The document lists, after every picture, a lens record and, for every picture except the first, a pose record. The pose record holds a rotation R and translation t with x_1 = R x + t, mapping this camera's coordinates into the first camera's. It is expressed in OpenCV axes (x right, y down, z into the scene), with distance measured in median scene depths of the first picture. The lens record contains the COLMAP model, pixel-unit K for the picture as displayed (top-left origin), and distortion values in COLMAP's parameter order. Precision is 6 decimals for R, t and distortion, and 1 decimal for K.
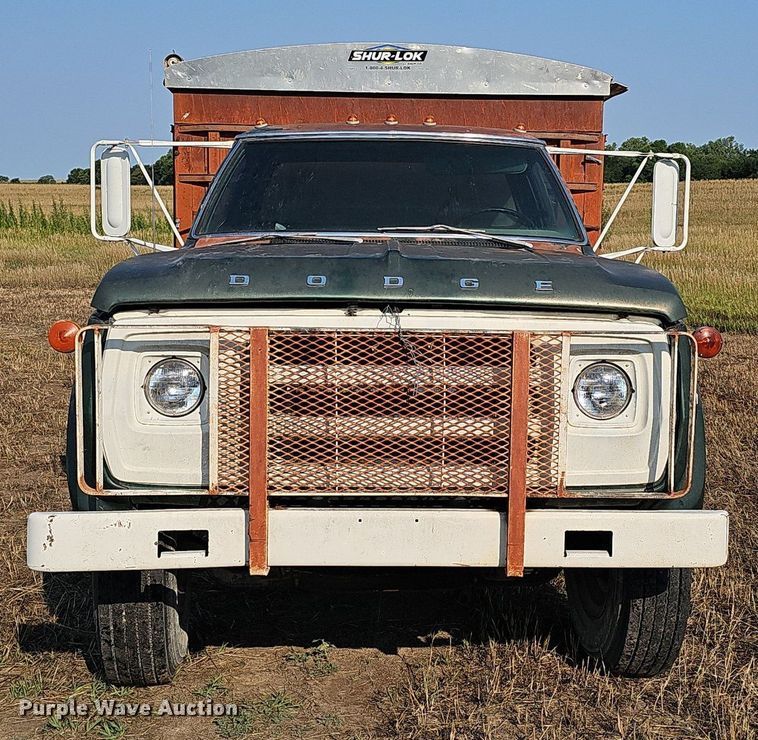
lens RADIAL K [[1105.9, 0, 368.3], [0, 1105.9, 370.0], [0, 0, 1]] dist [0.246169, -1.159619]
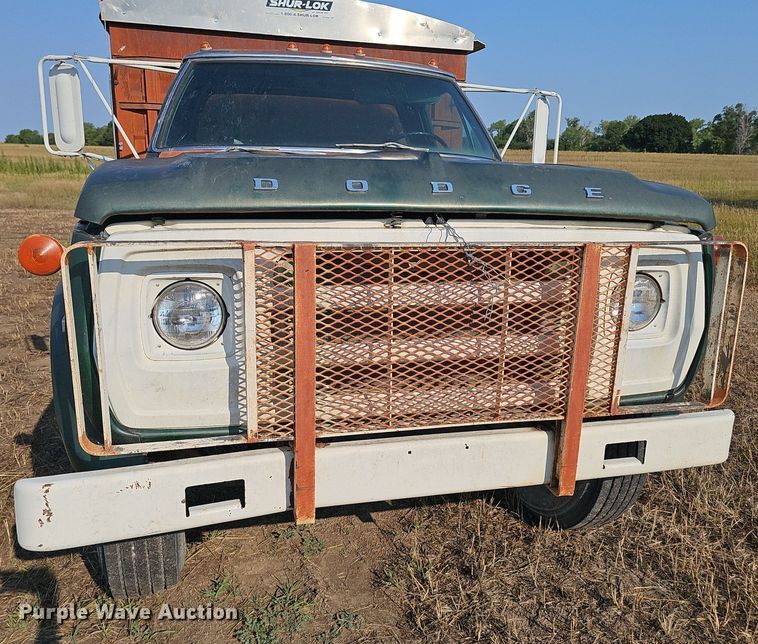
lens RADIAL K [[644.3, 0, 379.7], [0, 644.3, 351.4], [0, 0, 1]] dist [0.075113, -0.101519]
pose [[0.971505, -0.050584, 0.231560, -0.151465], [0.017054, 0.989347, 0.144572, -0.026154], [-0.236406, -0.136504, 0.962018, 0.497228]]
